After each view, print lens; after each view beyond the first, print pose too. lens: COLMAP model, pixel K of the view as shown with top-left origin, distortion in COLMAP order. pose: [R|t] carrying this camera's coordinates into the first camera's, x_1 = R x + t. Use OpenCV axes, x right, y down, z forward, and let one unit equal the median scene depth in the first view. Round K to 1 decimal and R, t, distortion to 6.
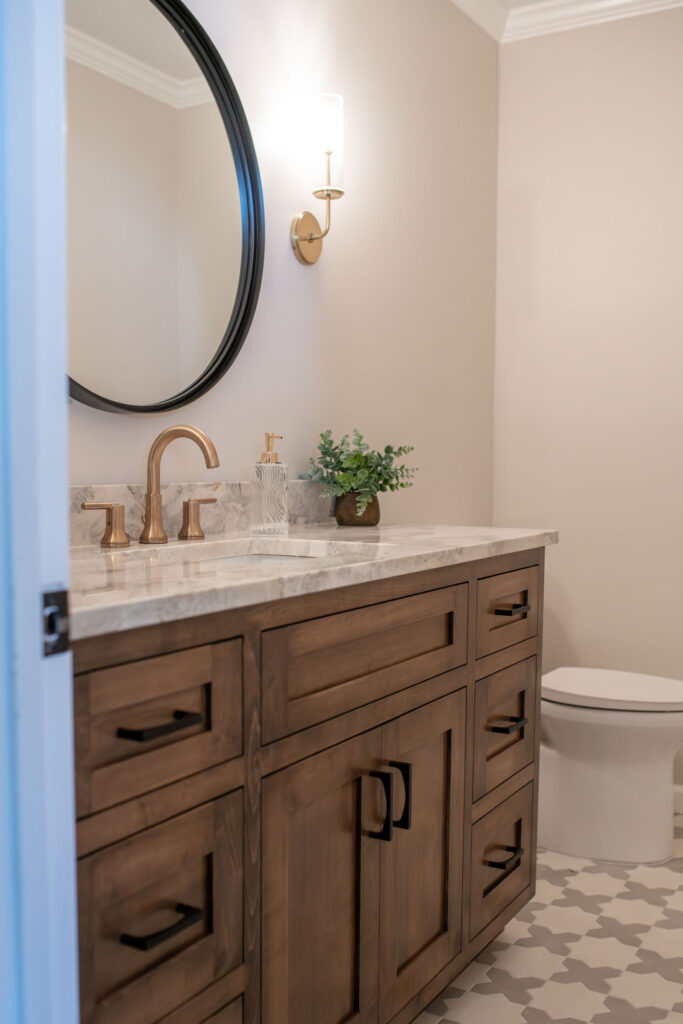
lens RADIAL K [[1068.6, 0, 338.8], [0, 1068.6, 546.3], [0, 0, 1]] dist [-0.079411, 0.182542]
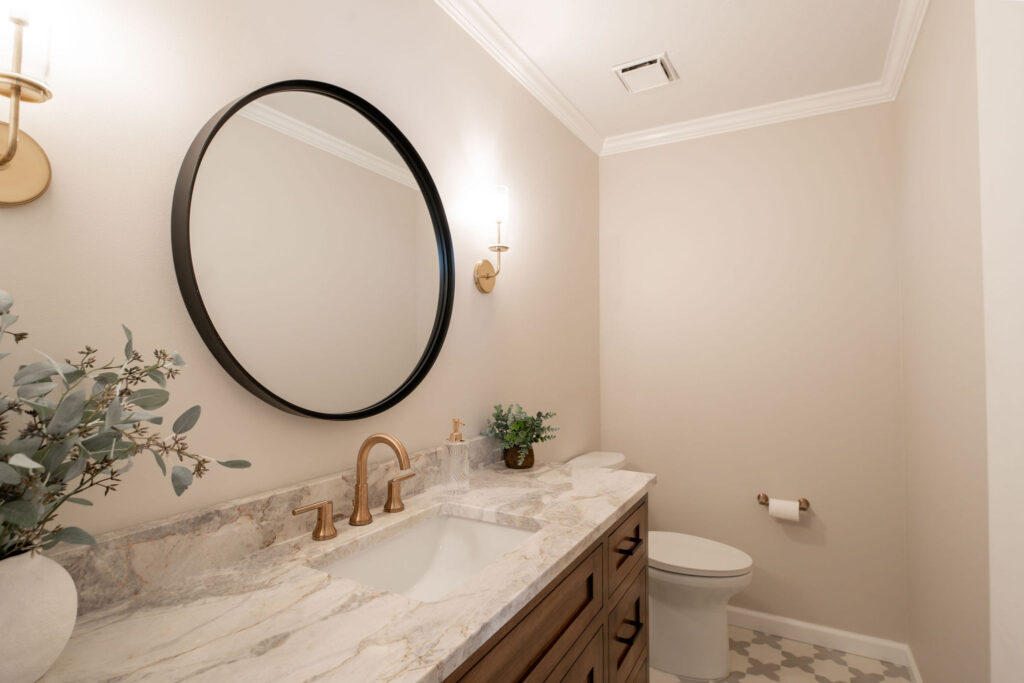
lens RADIAL K [[508.7, 0, 531.6], [0, 508.7, 340.3], [0, 0, 1]] dist [0.000926, 0.000064]
pose [[0.999231, -0.005023, 0.038887, 0.008133], [0.008913, 0.994895, -0.100517, -0.126069], [-0.038184, 0.100786, 0.994175, 0.282508]]
